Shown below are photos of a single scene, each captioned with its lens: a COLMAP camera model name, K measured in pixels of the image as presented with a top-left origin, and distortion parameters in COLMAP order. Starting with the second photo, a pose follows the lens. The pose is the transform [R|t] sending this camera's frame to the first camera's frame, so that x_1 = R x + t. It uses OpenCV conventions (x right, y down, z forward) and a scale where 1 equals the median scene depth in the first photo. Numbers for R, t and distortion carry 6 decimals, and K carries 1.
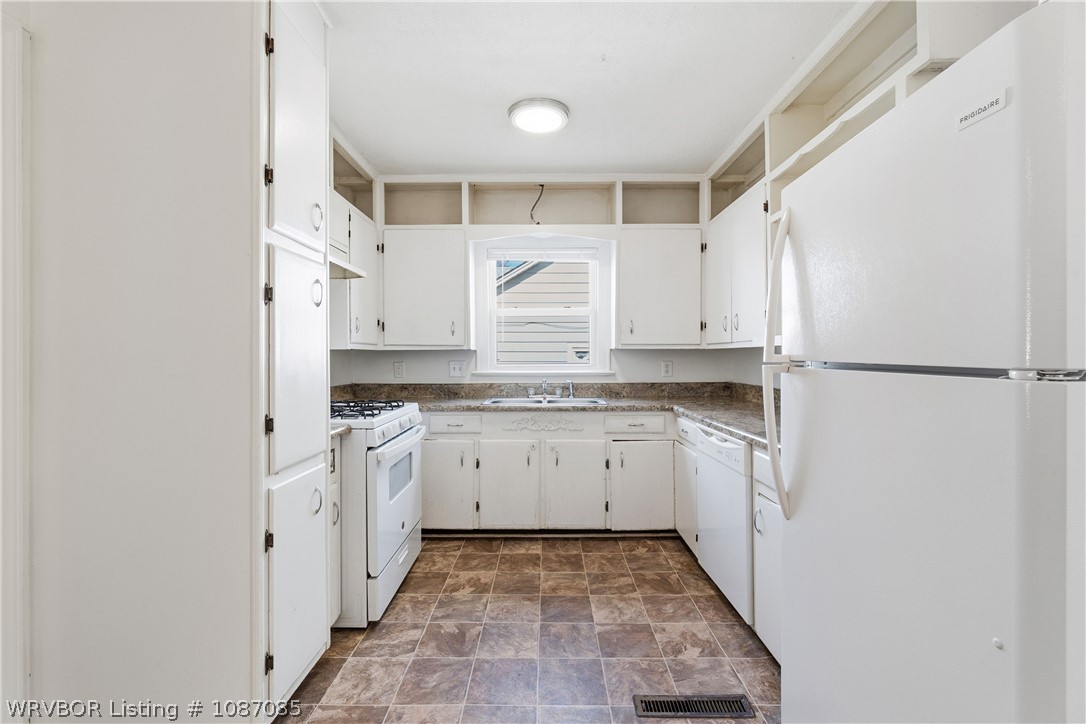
lens RADIAL K [[470.4, 0, 544.2], [0, 470.4, 358.2], [0, 0, 1]] dist [-0.004890, 0.001743]
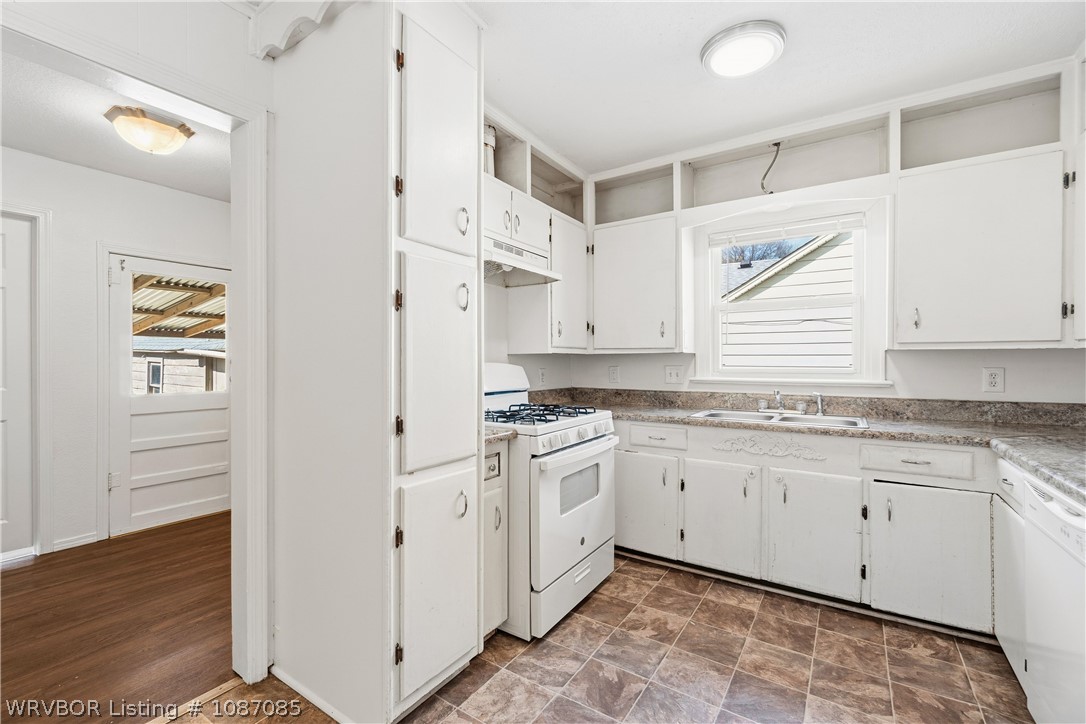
lens RADIAL K [[470.4, 0, 542.0], [0, 470.4, 363.6], [0, 0, 1]] dist [-0.004890, 0.001743]
pose [[0.835524, 0.003997, -0.549439, 0.132574], [-0.002703, 0.999991, 0.003163, -0.000022], [0.549447, -0.001157, 0.835528, 0.161642]]
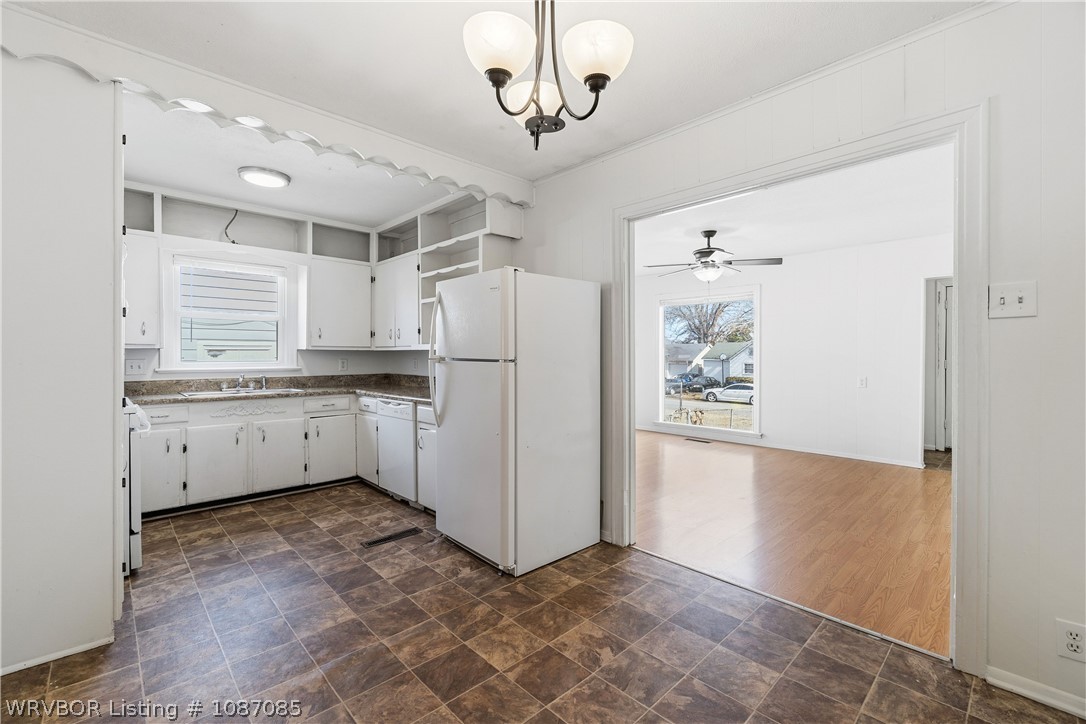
lens RADIAL K [[470.4, 0, 545.5], [0, 470.4, 358.1], [0, 0, 1]] dist [-0.004890, 0.001743]
pose [[0.721703, -0.001505, 0.692201, -0.342870], [-0.000222, 0.999997, 0.002406, 0.000923], [-0.692203, -0.001890, 0.721700, -0.500051]]
